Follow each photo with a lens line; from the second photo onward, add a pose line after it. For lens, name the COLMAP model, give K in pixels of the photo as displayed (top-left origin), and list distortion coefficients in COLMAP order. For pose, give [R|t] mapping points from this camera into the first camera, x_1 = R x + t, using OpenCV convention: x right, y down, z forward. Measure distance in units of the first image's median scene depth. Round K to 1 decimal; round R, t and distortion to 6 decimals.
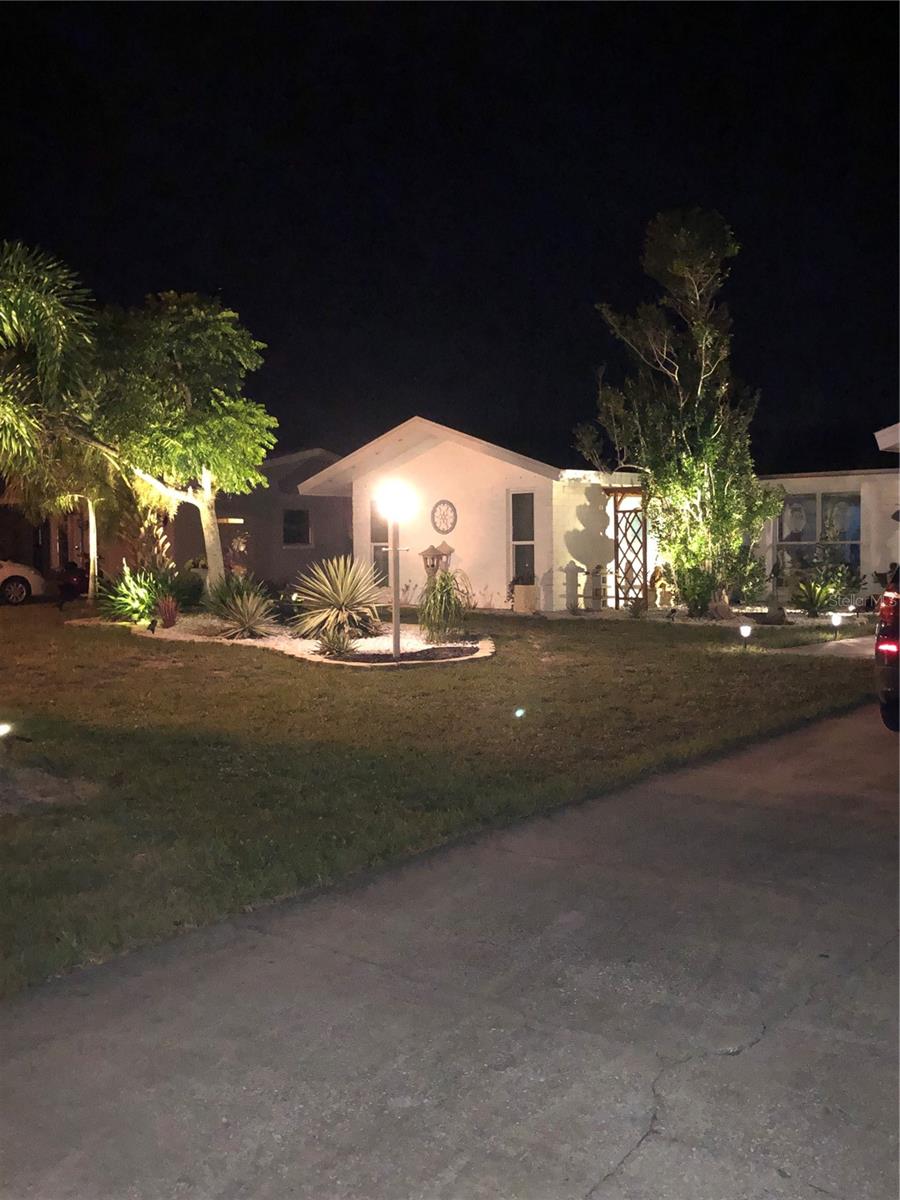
lens RADIAL K [[1135.9, 0, 449.1], [0, 1135.9, 604.2], [0, 0, 1]] dist [-0.069188, 0.000000]
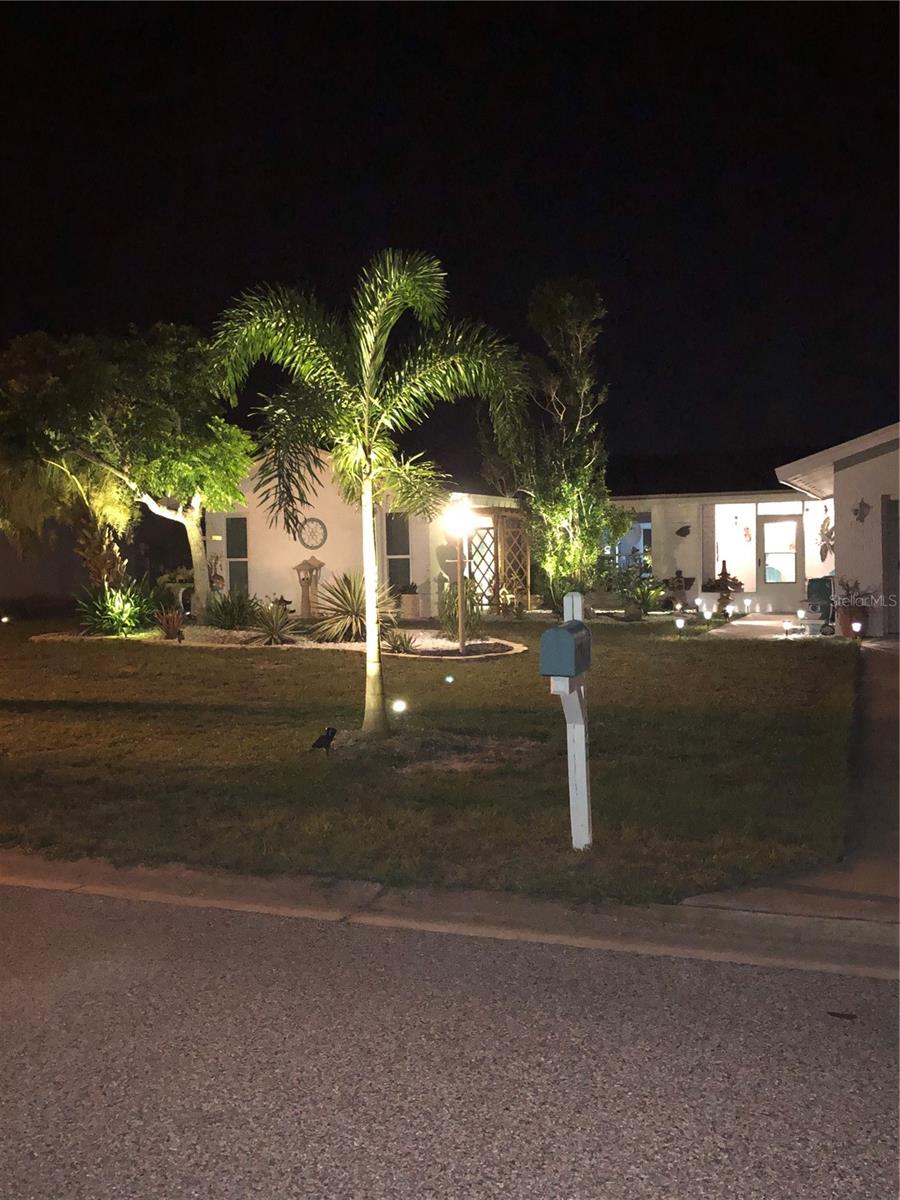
lens RADIAL K [[1135.9, 0, 452.0], [0, 1135.9, 596.3], [0, 0, 1]] dist [-0.069188, 0.000000]
pose [[0.935165, -0.020605, 0.353614, -0.323835], [0.027579, 0.999512, -0.014695, 0.003254], [-0.353138, 0.023494, 0.935276, -0.075250]]
